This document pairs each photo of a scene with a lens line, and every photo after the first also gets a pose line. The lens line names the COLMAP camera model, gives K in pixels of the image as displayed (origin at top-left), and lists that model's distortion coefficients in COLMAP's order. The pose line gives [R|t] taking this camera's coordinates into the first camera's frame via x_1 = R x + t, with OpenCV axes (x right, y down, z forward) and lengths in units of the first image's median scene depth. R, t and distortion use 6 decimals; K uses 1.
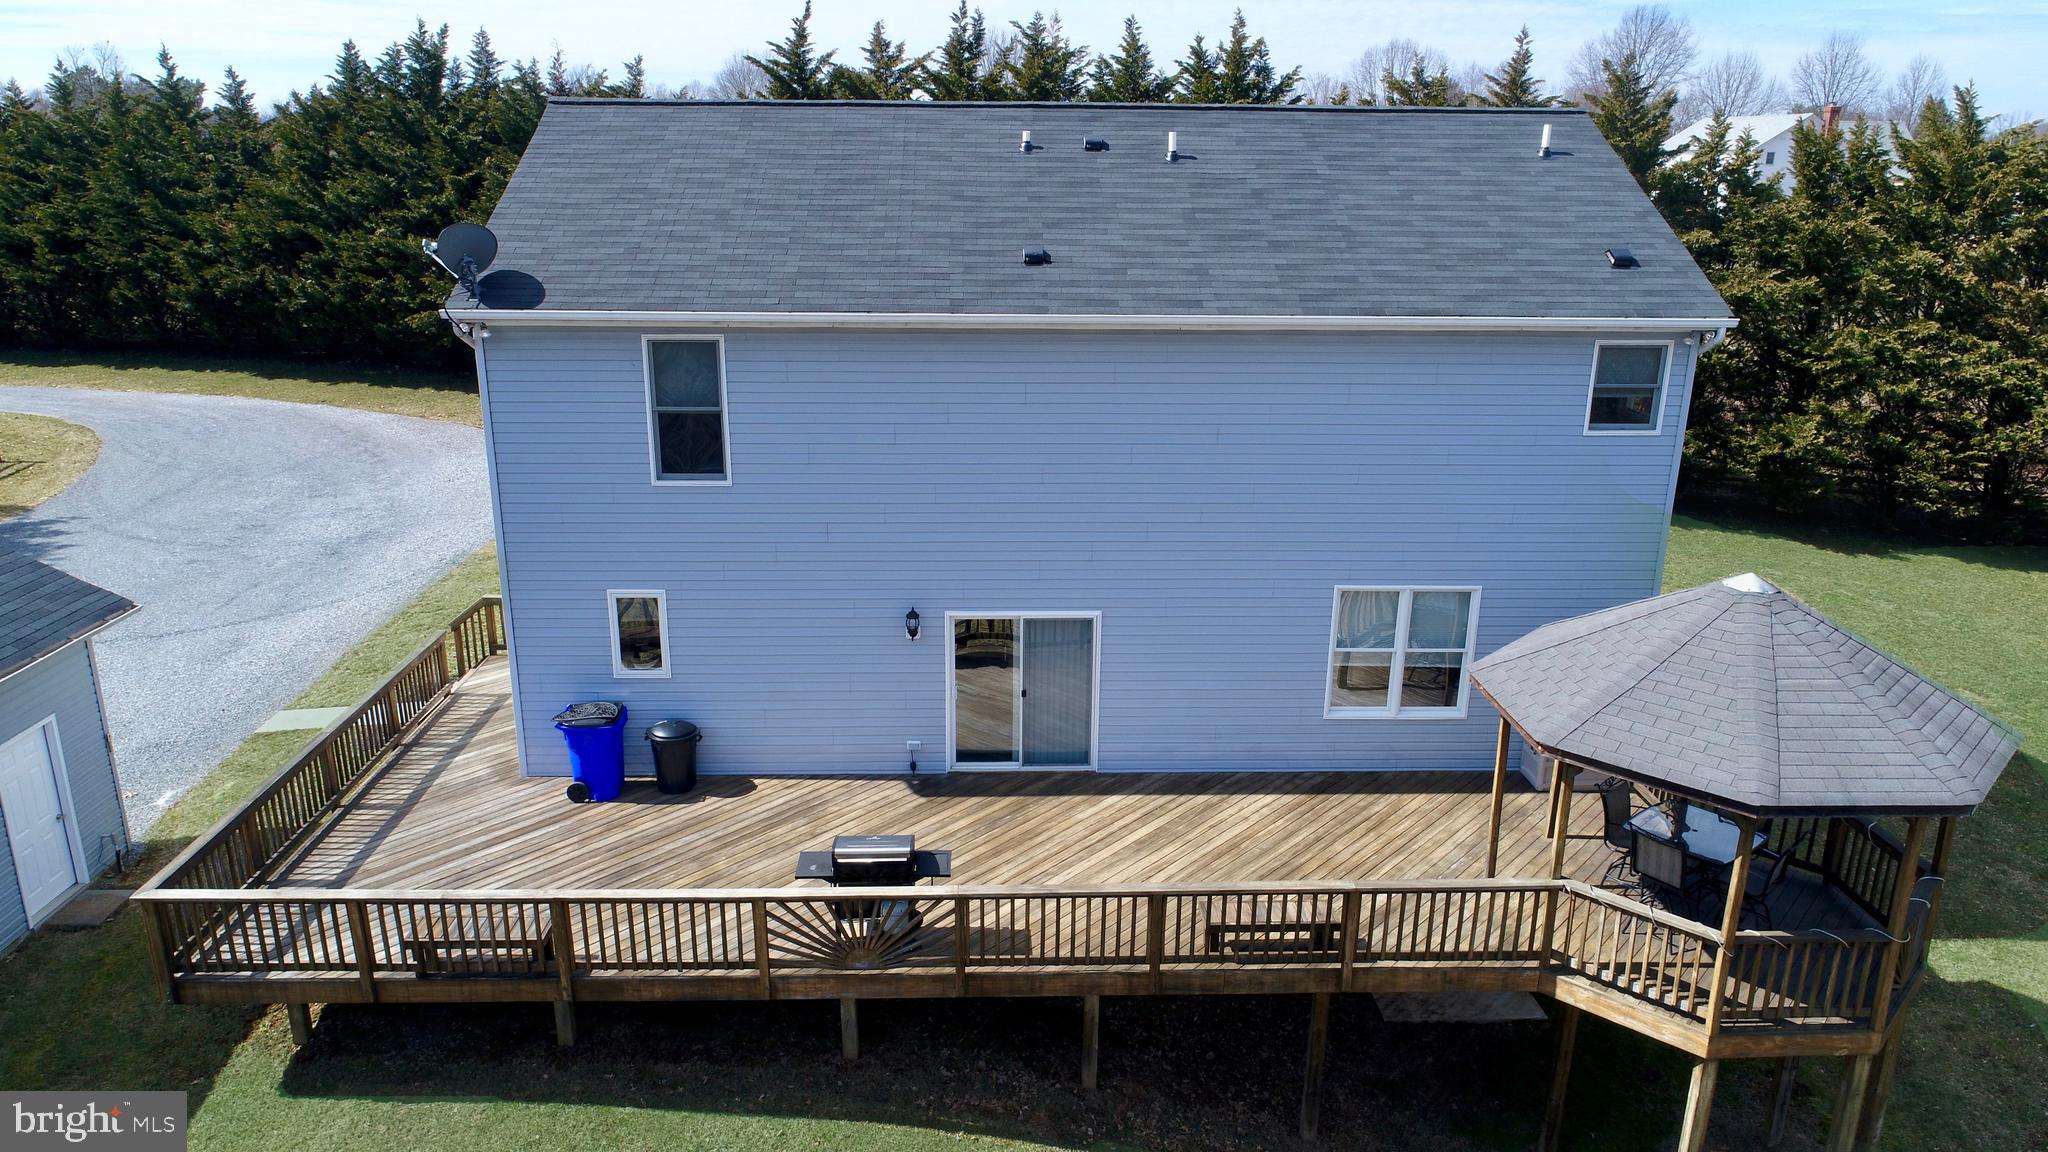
lens RADIAL K [[1363.0, 0, 1016.3], [0, 1363.0, 579.0], [0, 0, 1]] dist [-0.008054, -0.000128]
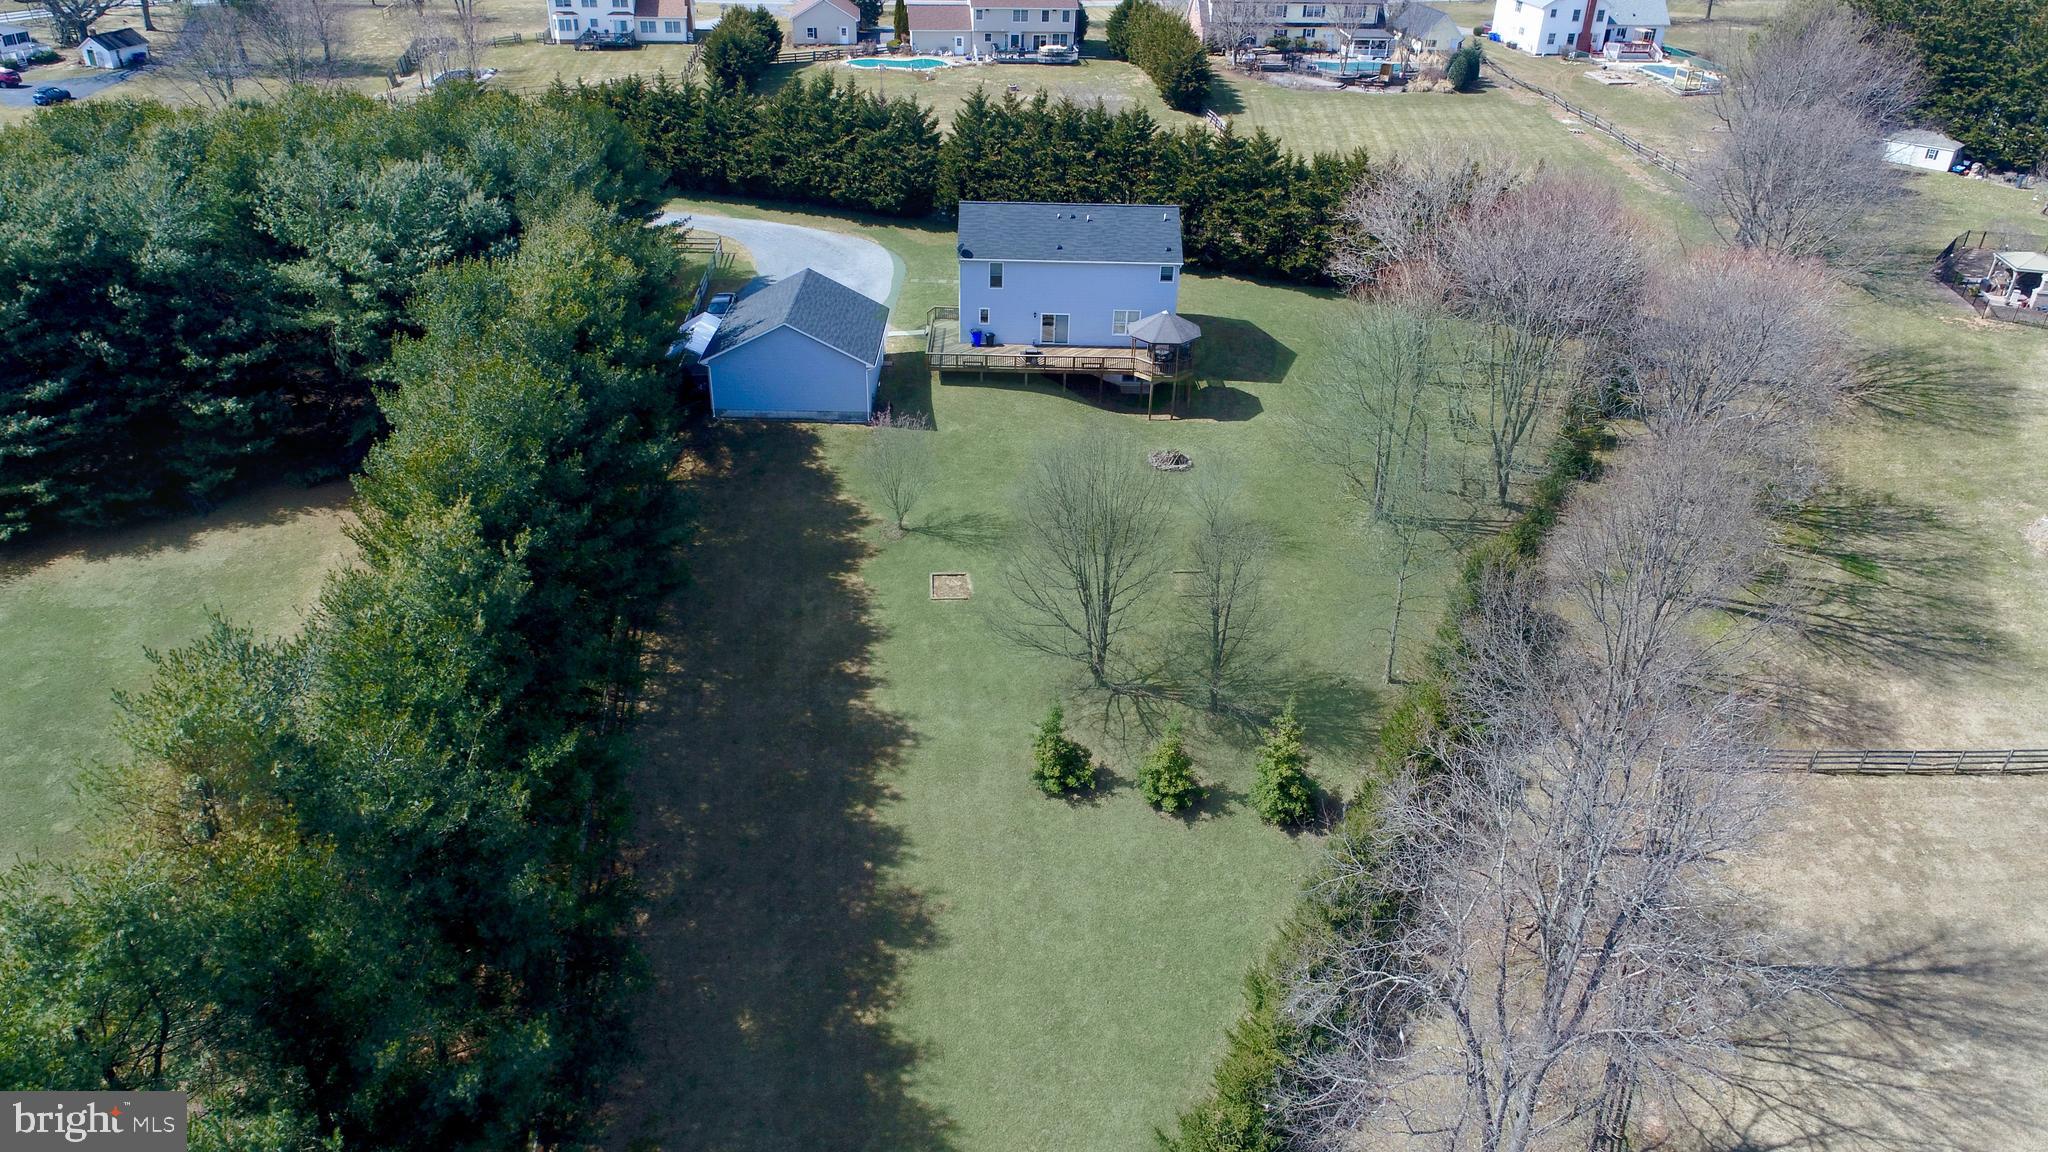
lens RADIAL K [[1363.0, 0, 1012.8], [0, 1363.0, 573.6], [0, 0, 1]] dist [-0.008054, -0.000128]
pose [[0.999357, 0.027798, -0.022627, -0.013005], [-0.022042, 0.974433, 0.223592, -0.173354], [0.028264, -0.222950, 0.974420, -4.477855]]
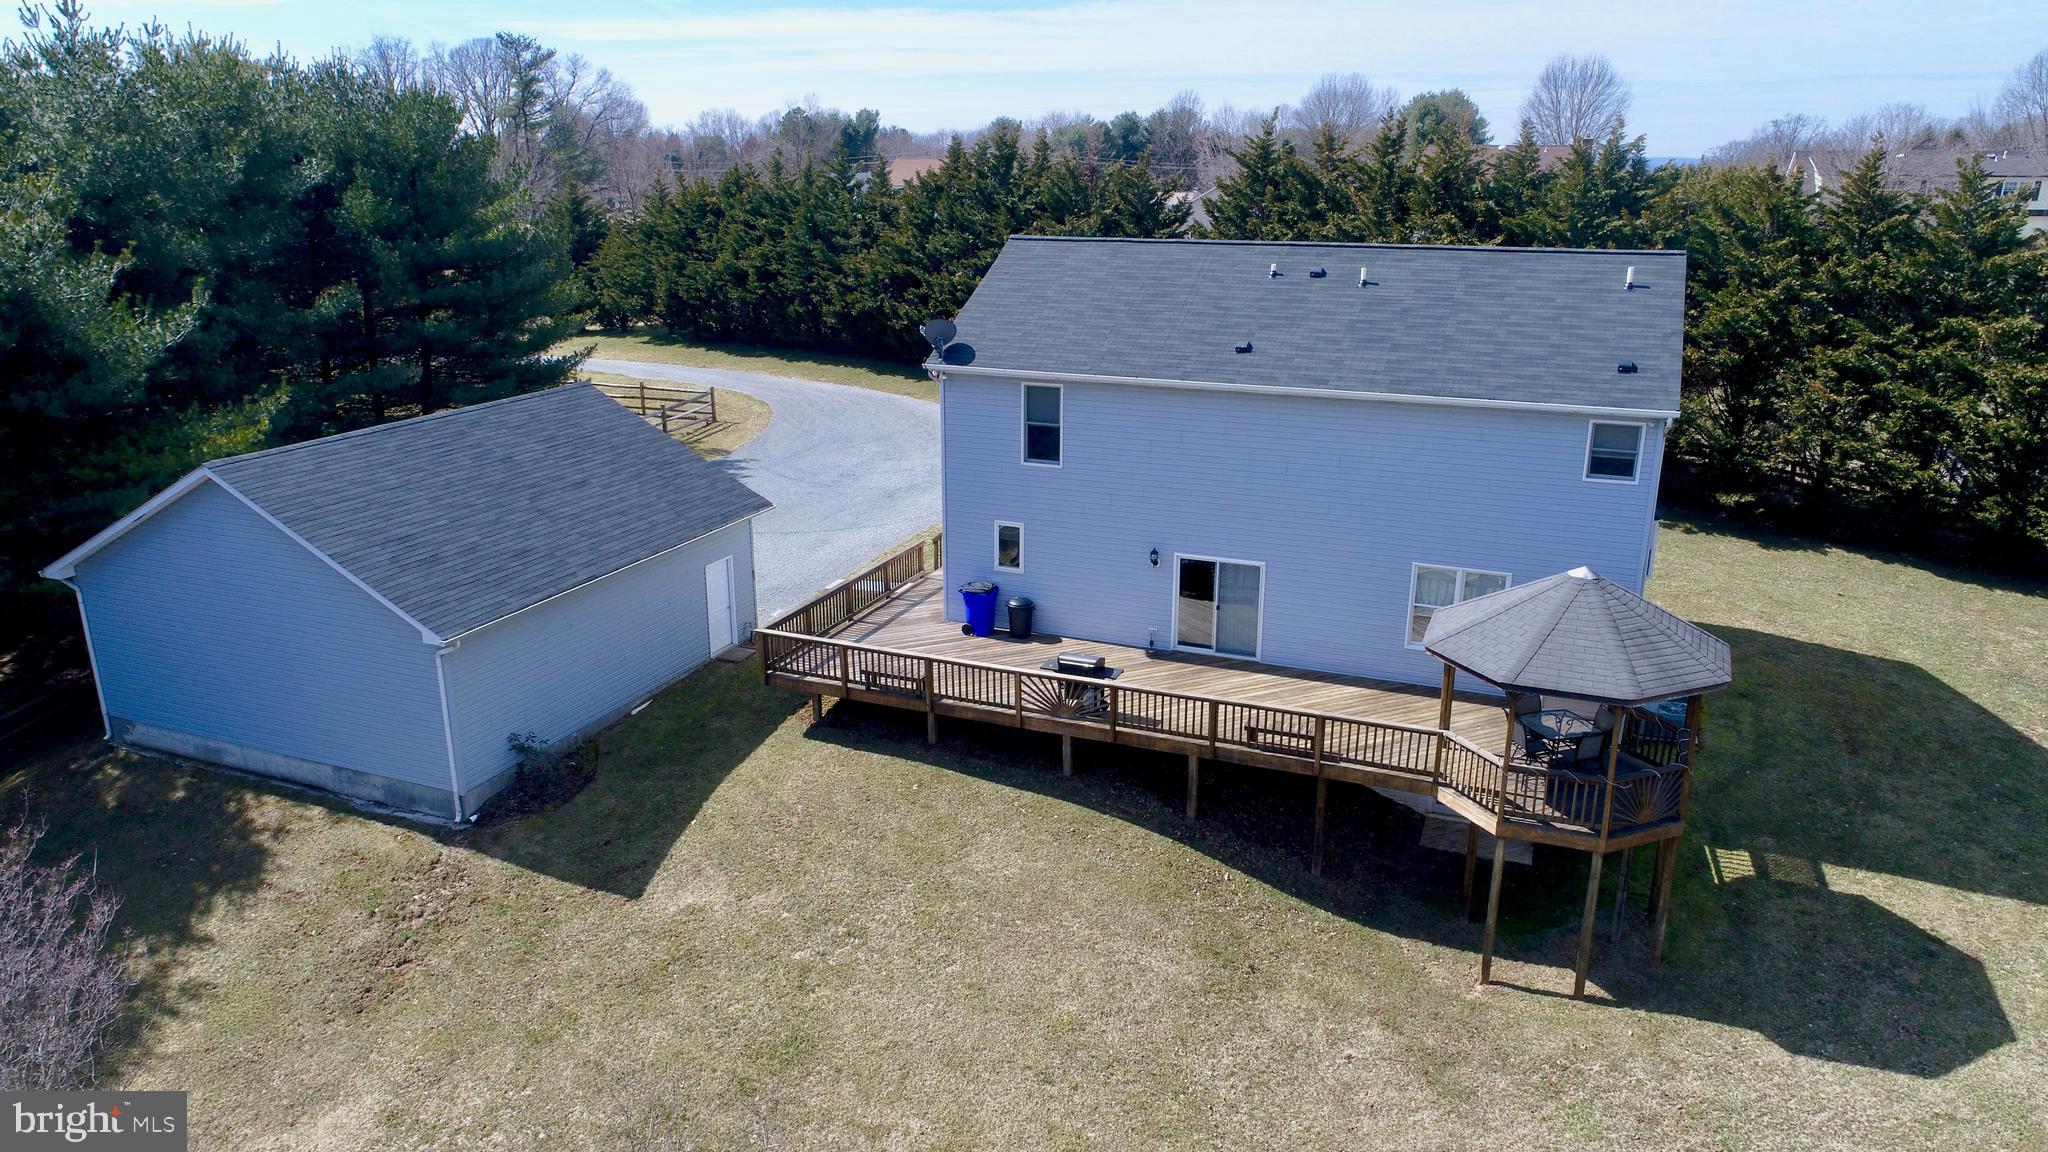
lens RADIAL K [[1363.0, 0, 1014.5], [0, 1363.0, 582.6], [0, 0, 1]] dist [-0.008054, -0.000128]
pose [[0.910779, 0.114432, -0.396720, 0.443225], [-0.113842, 0.993181, 0.025124, 0.041234], [0.396890, 0.022281, 0.917596, -0.636165]]
